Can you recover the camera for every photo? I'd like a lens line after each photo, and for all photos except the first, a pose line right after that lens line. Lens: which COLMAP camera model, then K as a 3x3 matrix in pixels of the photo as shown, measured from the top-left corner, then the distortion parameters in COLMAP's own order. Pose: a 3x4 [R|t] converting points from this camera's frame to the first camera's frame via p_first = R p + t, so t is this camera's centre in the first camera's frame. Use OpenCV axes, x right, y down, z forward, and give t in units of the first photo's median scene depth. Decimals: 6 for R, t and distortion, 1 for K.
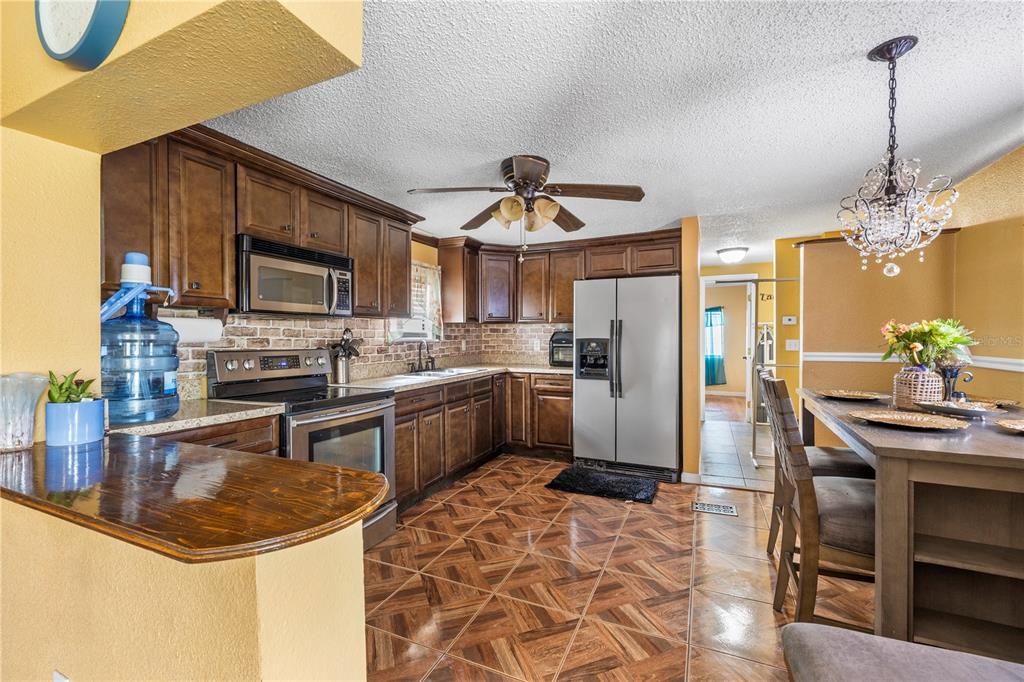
lens RADIAL K [[437.8, 0, 507.6], [0, 437.8, 340.3], [0, 0, 1]] dist [-0.004537, 0.001960]
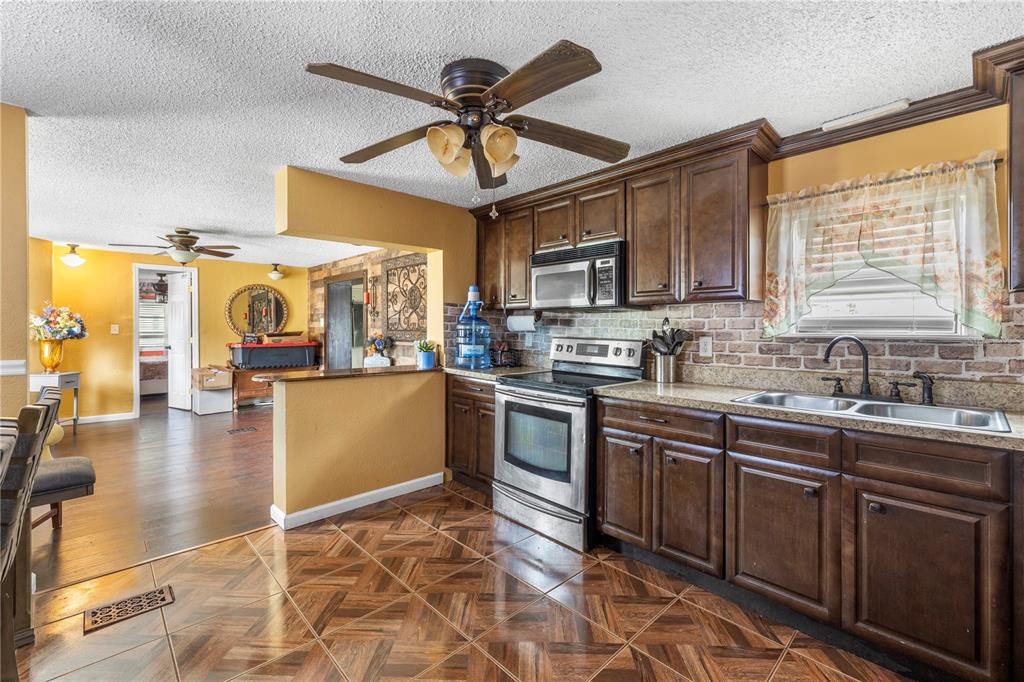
lens RADIAL K [[437.8, 0, 511.1], [0, 437.8, 331.7], [0, 0, 1]] dist [-0.004537, 0.001960]
pose [[-0.377874, 0.009735, -0.925806, 0.436179], [-0.010418, 0.999837, 0.014766, -0.008646], [0.925799, 0.015225, -0.377711, 0.873797]]
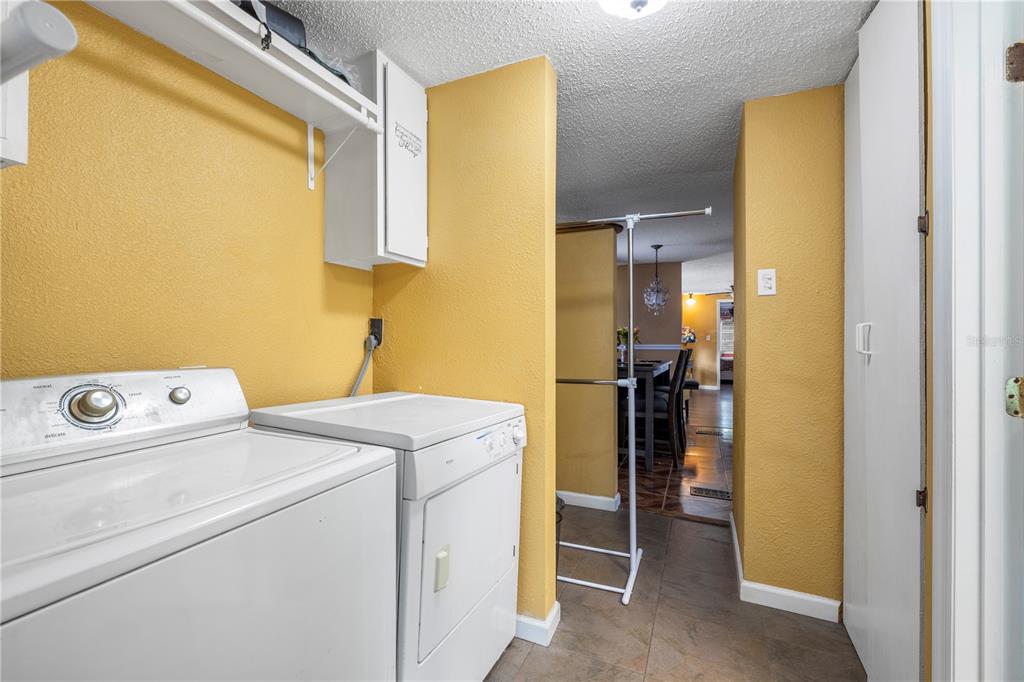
lens RADIAL K [[437.8, 0, 509.6], [0, 437.8, 335.0], [0, 0, 1]] dist [-0.004537, 0.001960]
pose [[-0.999738, 0.001800, -0.022814, 0.845032], [0.001653, 0.999978, 0.006480, -0.017621], [0.022825, 0.006440, -0.999719, 1.708109]]
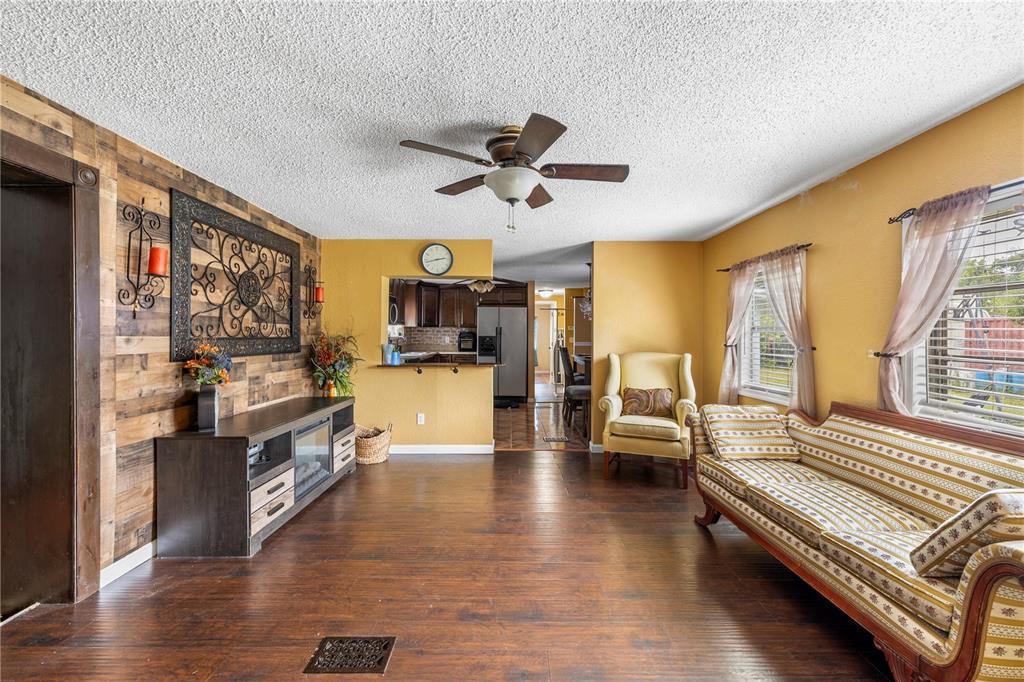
lens RADIAL K [[437.8, 0, 512.0], [0, 437.8, 335.4], [0, 0, 1]] dist [-0.004537, 0.001960]
pose [[0.909265, 0.005831, 0.416177, -0.579657], [-0.002326, 0.999957, -0.008929, 0.011557], [-0.416212, 0.007151, 0.909240, -0.945926]]
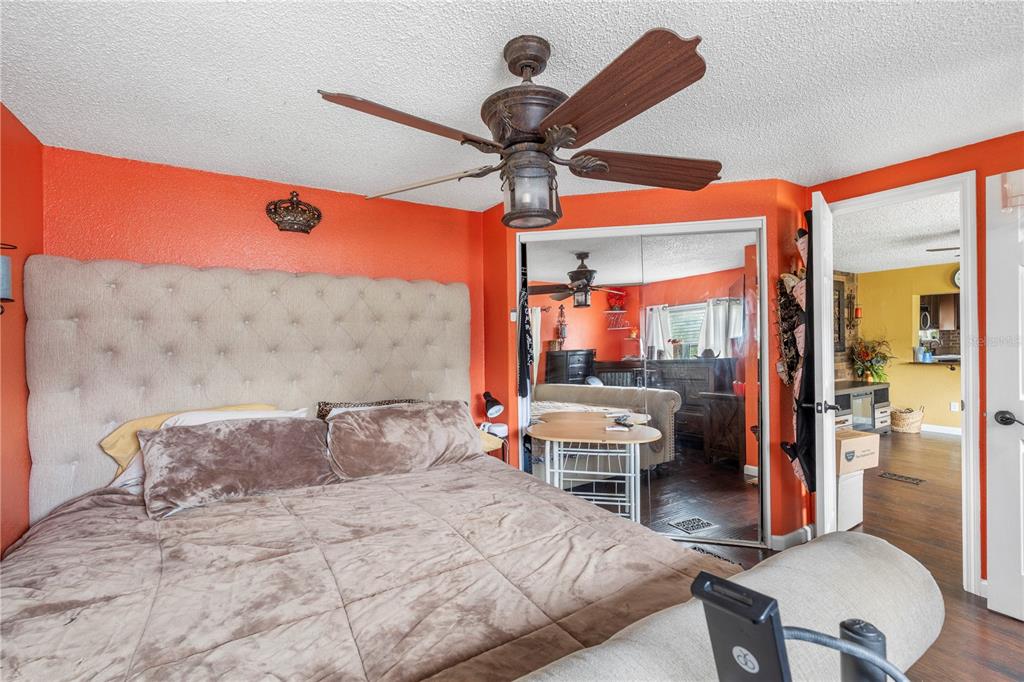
lens RADIAL K [[437.8, 0, 512.9], [0, 437.8, 339.3], [0, 0, 1]] dist [-0.004537, 0.001960]
pose [[0.827707, -0.003979, -0.561146, -0.718254], [0.002048, 0.999990, -0.004071, 0.001954], [0.561156, 0.002220, 0.827707, -1.839757]]
